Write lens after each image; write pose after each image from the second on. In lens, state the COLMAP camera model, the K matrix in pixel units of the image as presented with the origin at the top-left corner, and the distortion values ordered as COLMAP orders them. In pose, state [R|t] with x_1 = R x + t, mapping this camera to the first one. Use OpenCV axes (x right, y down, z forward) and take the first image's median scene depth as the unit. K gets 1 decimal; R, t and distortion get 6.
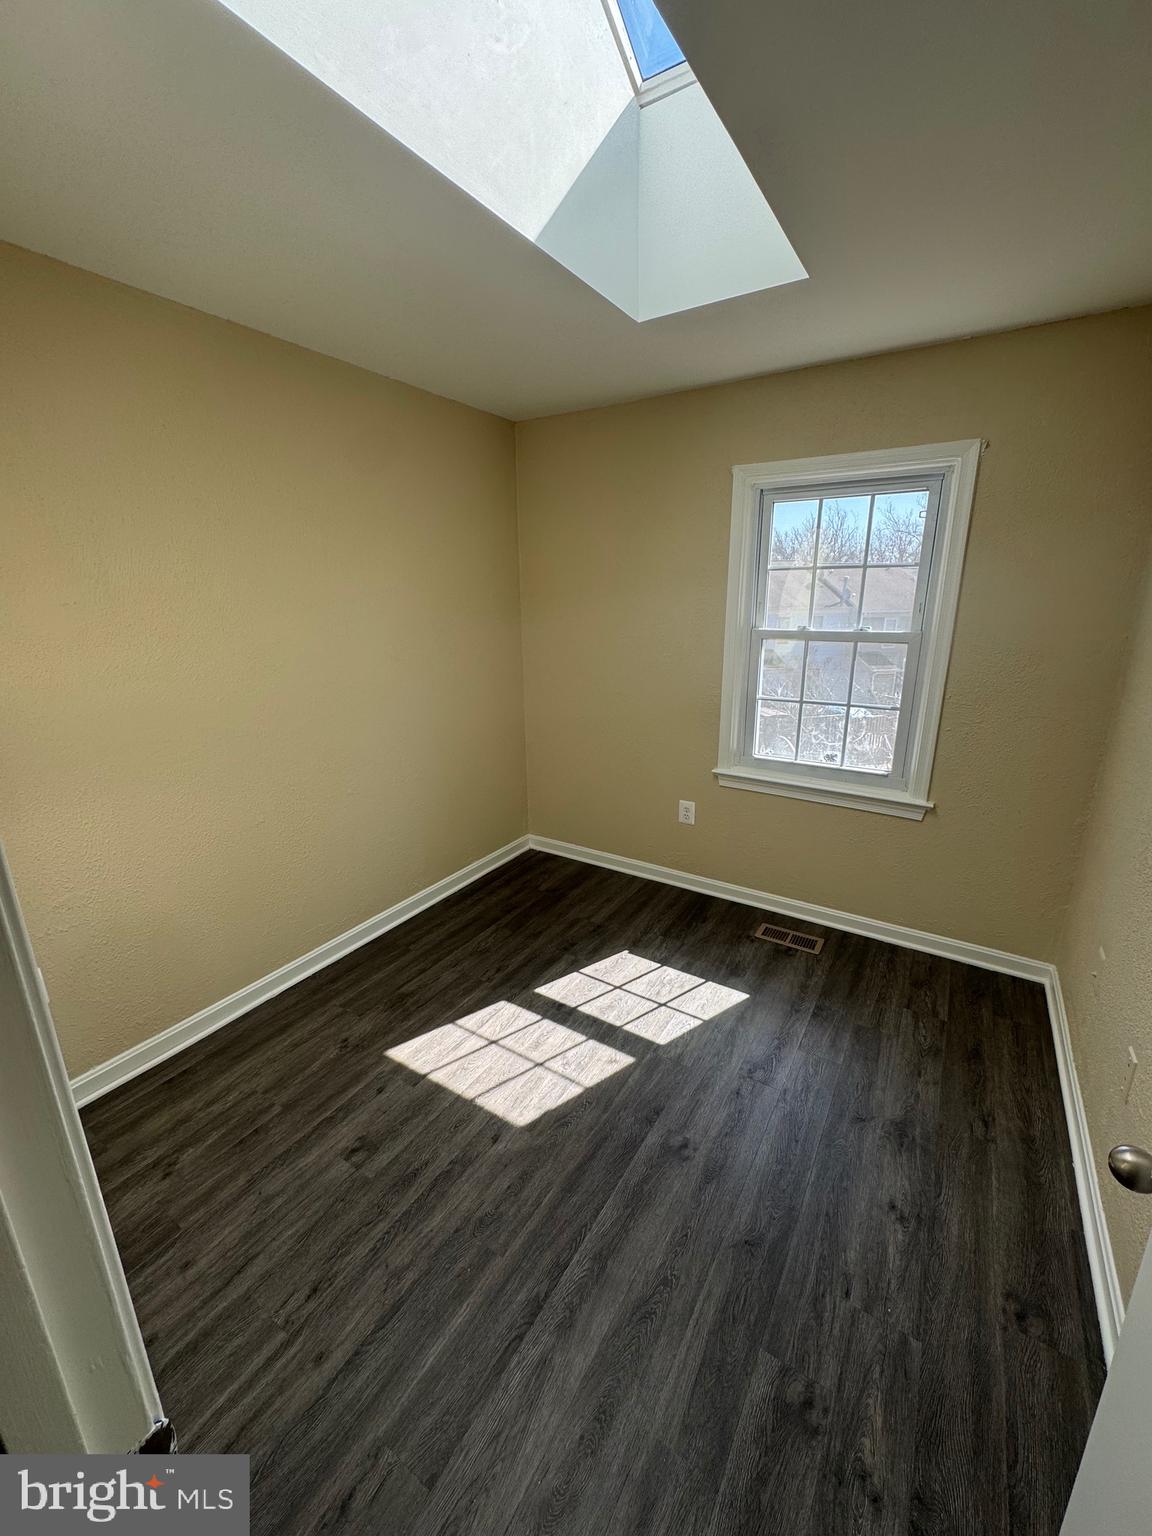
lens RADIAL K [[607.0, 0, 578.6], [0, 607.0, 759.7], [0, 0, 1]] dist [-0.007748, 0.001365]
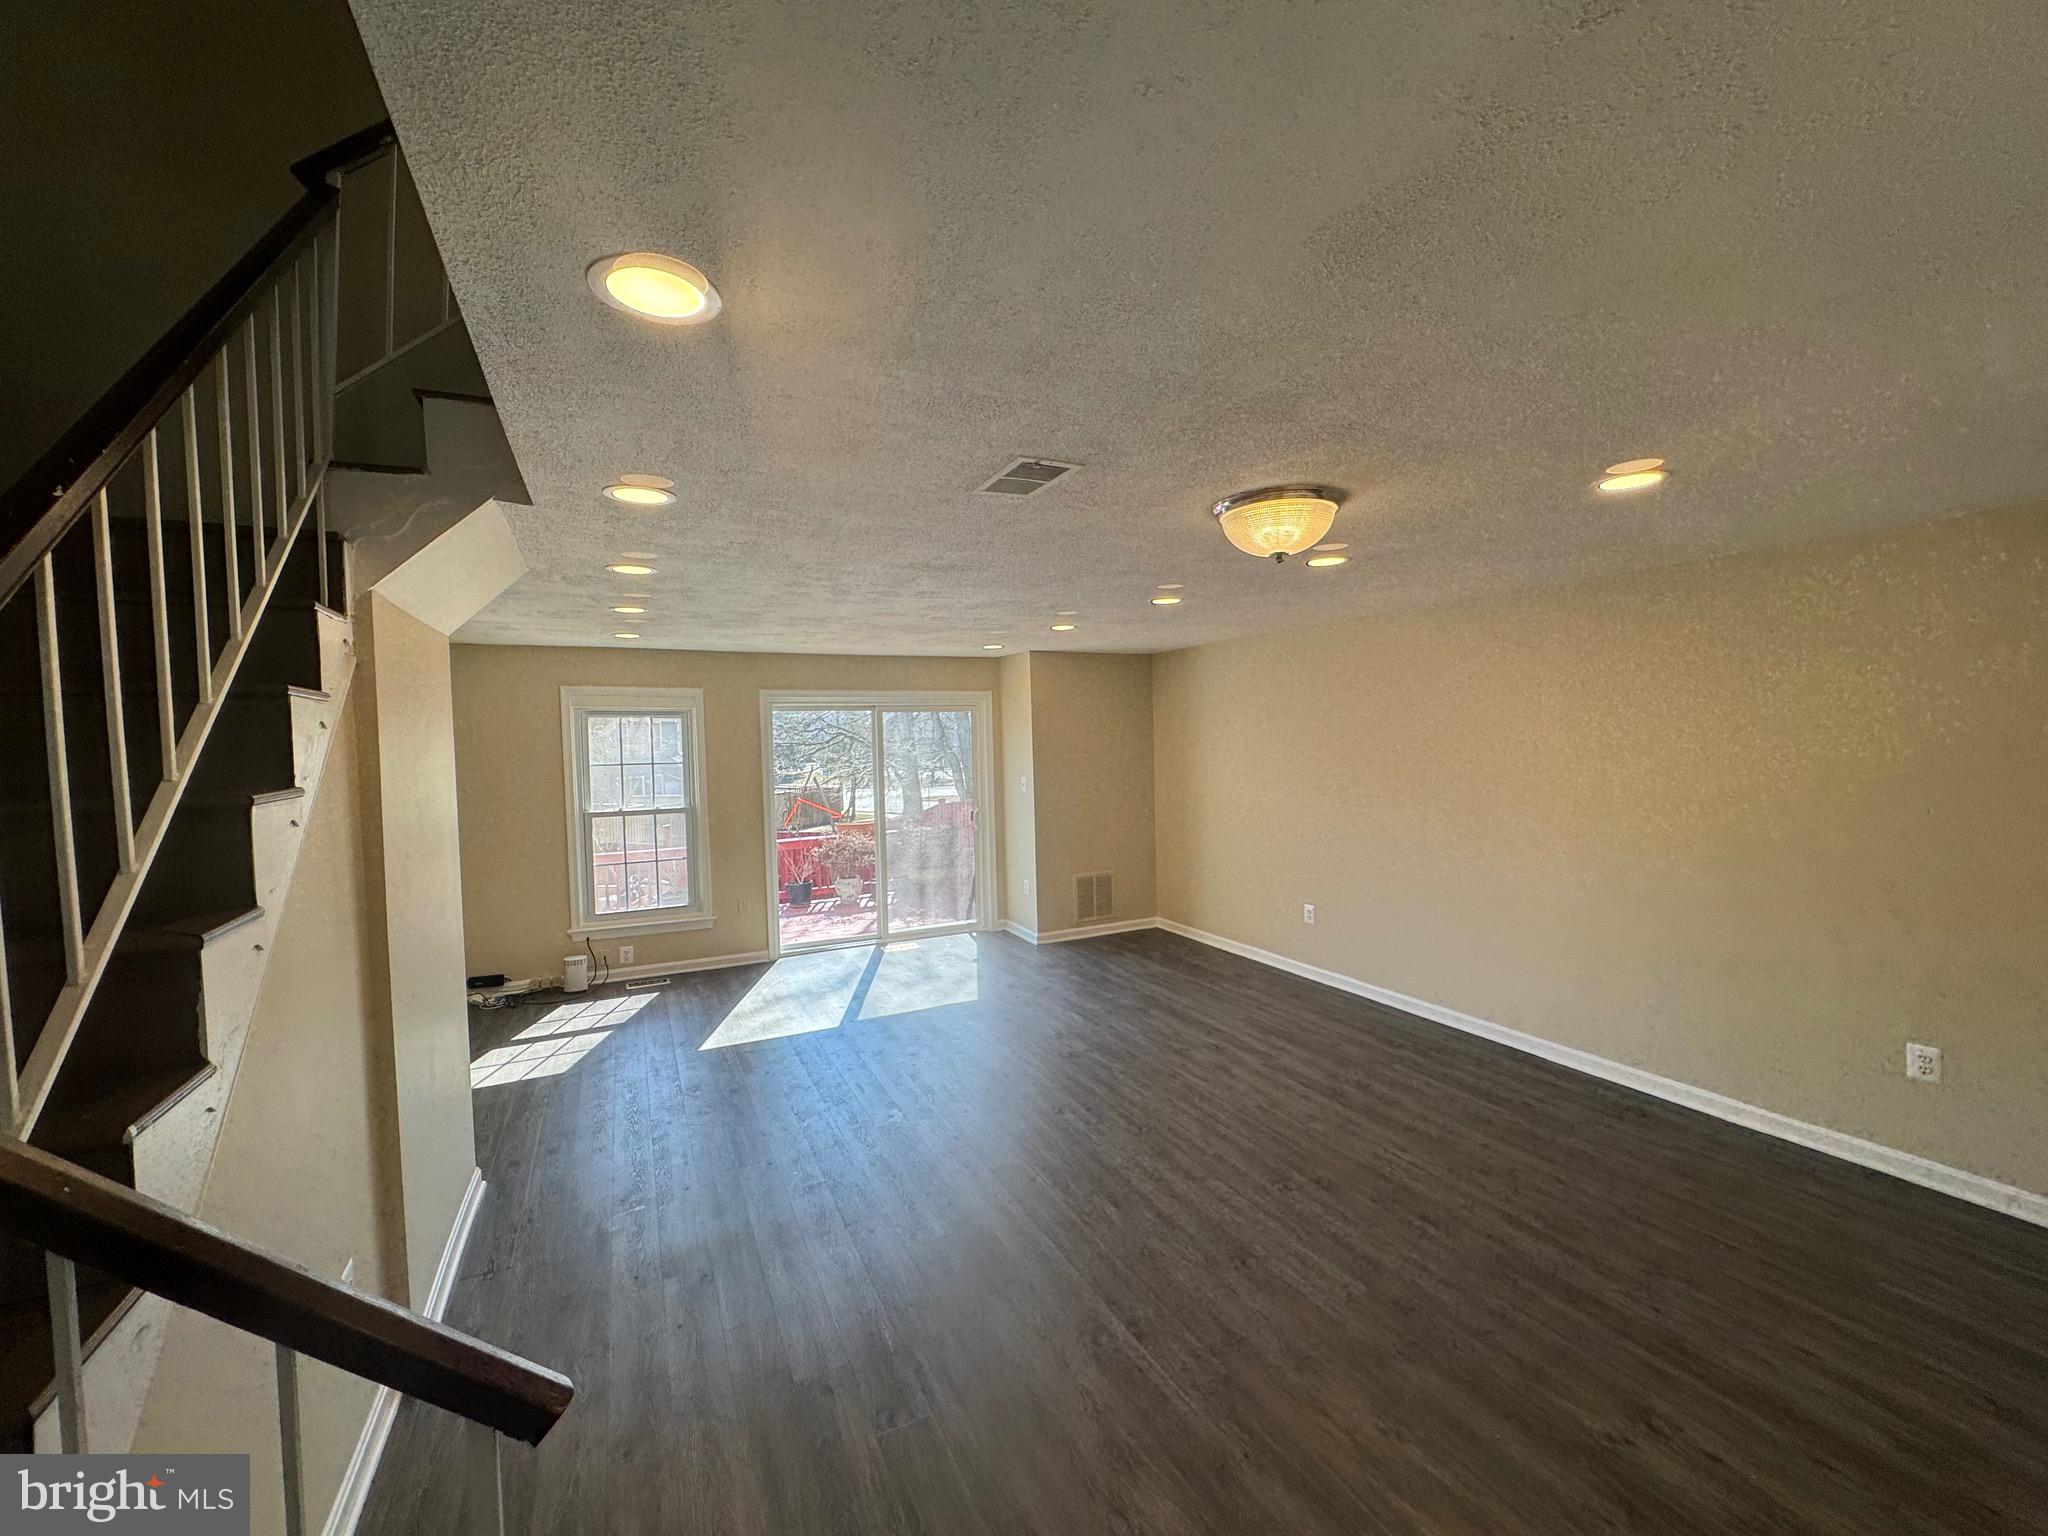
lens RADIAL K [[809.3, 0, 1016.7], [0, 809.3, 764.8], [0, 0, 1]] dist [-0.007748, 0.001365]
pose [[0.604371, -0.030201, 0.796131, -0.838071], [0.233213, 0.962216, -0.140539, 0.249579], [-0.761805, 0.270606, 0.588579, -1.267253]]
